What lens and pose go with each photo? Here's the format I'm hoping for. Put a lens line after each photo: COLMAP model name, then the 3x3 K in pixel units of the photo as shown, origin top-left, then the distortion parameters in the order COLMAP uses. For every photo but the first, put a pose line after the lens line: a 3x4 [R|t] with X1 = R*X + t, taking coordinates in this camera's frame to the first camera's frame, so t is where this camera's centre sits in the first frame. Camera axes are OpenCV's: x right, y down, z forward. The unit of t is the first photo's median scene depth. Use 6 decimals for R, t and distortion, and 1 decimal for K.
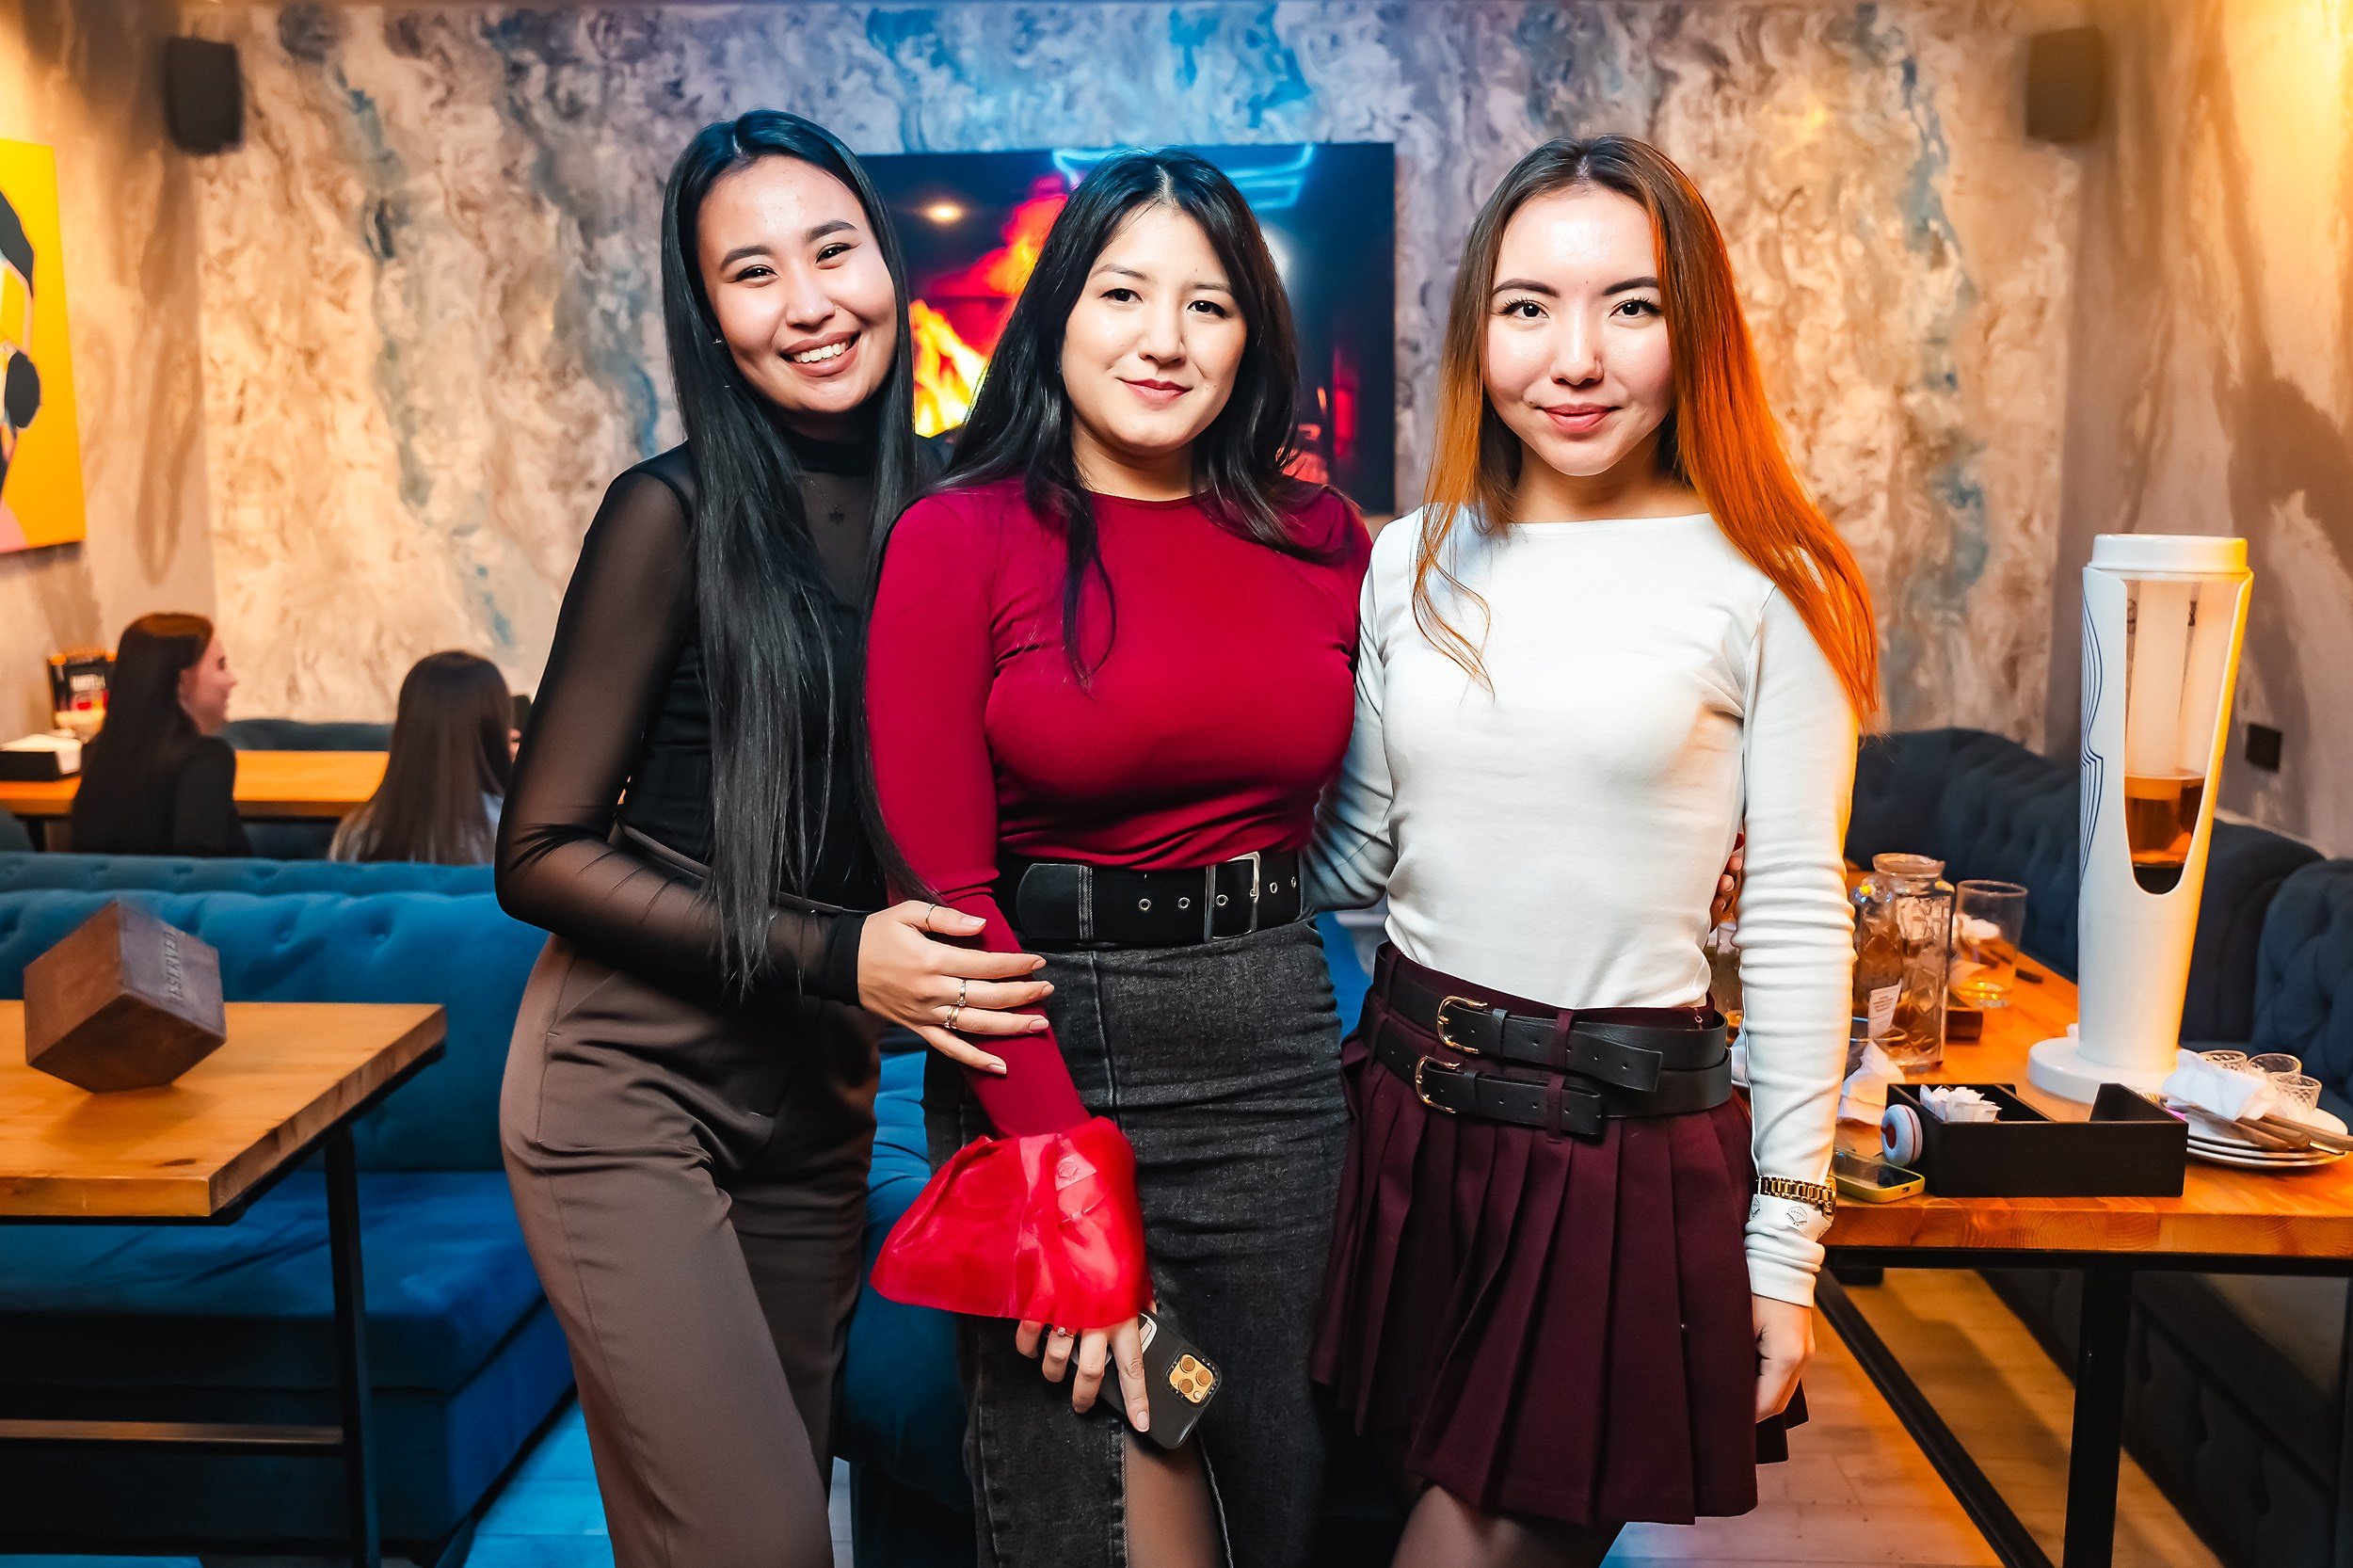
lens RADIAL K [[2078.7, 0, 1175.1], [0, 2078.7, 793.7], [0, 0, 1]] dist [0.005272, -0.008717]
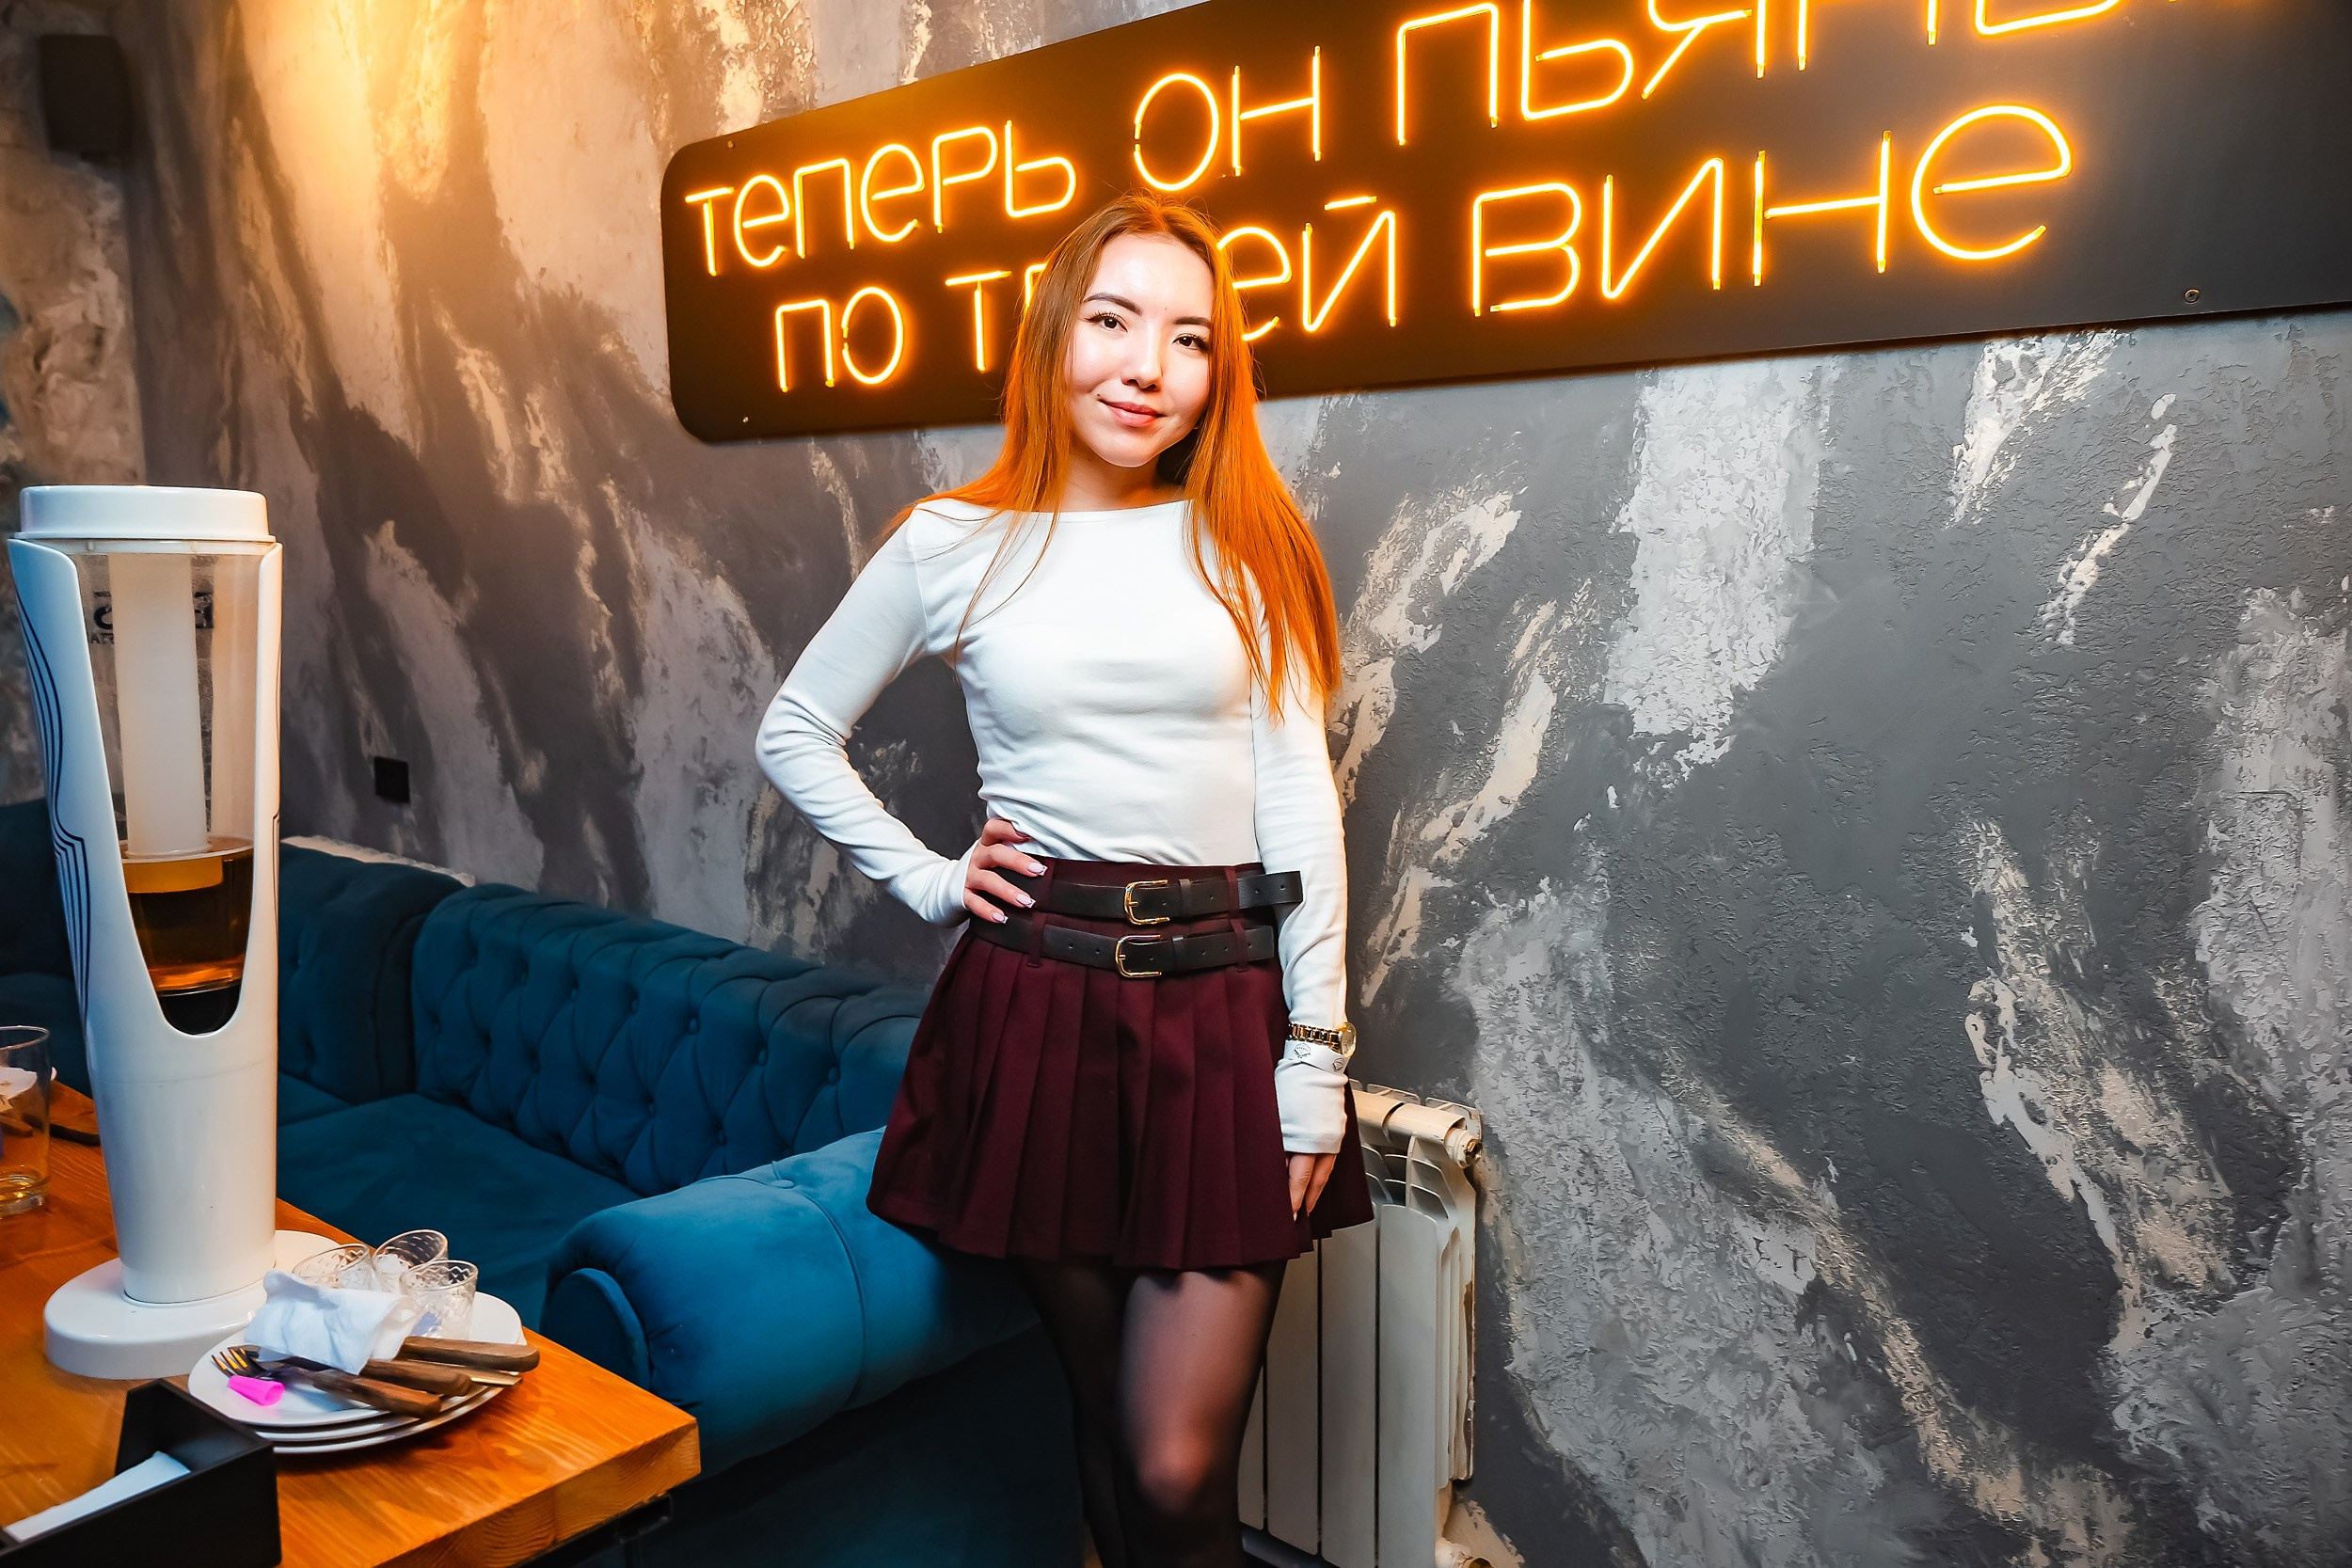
lens RADIAL K [[1765.7, 0, 1190.3], [0, 1765.7, 777.1], [0, 0, 1]] dist [0.013973, -0.010930]
pose [[0.620376, -0.107248, 0.776937, 0.096652], [0.127413, 0.991229, 0.035092, -0.004506], [-0.773886, 0.077222, 0.628599, 0.162786]]
